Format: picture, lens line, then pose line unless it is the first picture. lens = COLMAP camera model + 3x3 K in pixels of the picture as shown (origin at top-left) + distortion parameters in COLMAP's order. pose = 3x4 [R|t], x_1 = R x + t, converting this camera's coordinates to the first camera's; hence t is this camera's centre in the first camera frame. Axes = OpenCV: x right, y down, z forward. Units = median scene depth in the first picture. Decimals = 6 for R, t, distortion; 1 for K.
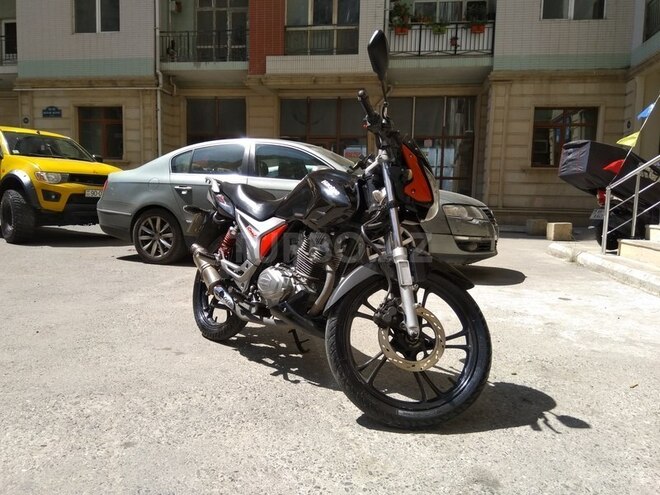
lens RADIAL K [[514.5, 0, 331.2], [0, 514.5, 247.0], [0, 0, 1]] dist [0.075173, -0.139280]
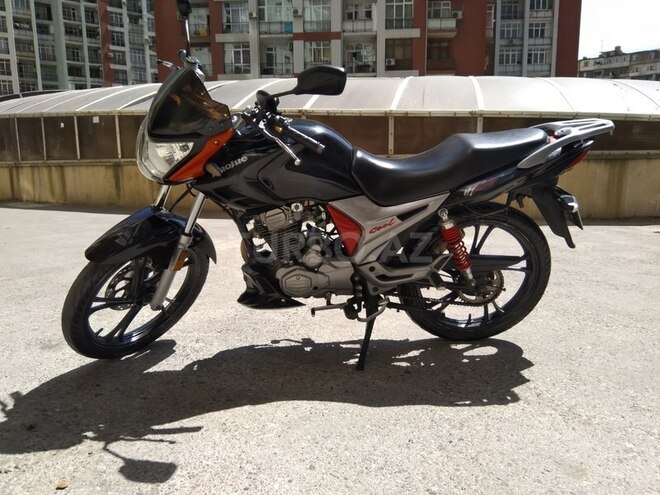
lens RADIAL K [[514.5, 0, 331.2], [0, 514.5, 247.0], [0, 0, 1]] dist [0.075173, -0.139280]
pose [[-0.606742, 0.109047, -0.787384, 0.568266], [-0.077323, 0.977751, 0.194995, -0.109309], [0.791129, 0.179195, -0.584811, 1.468054]]
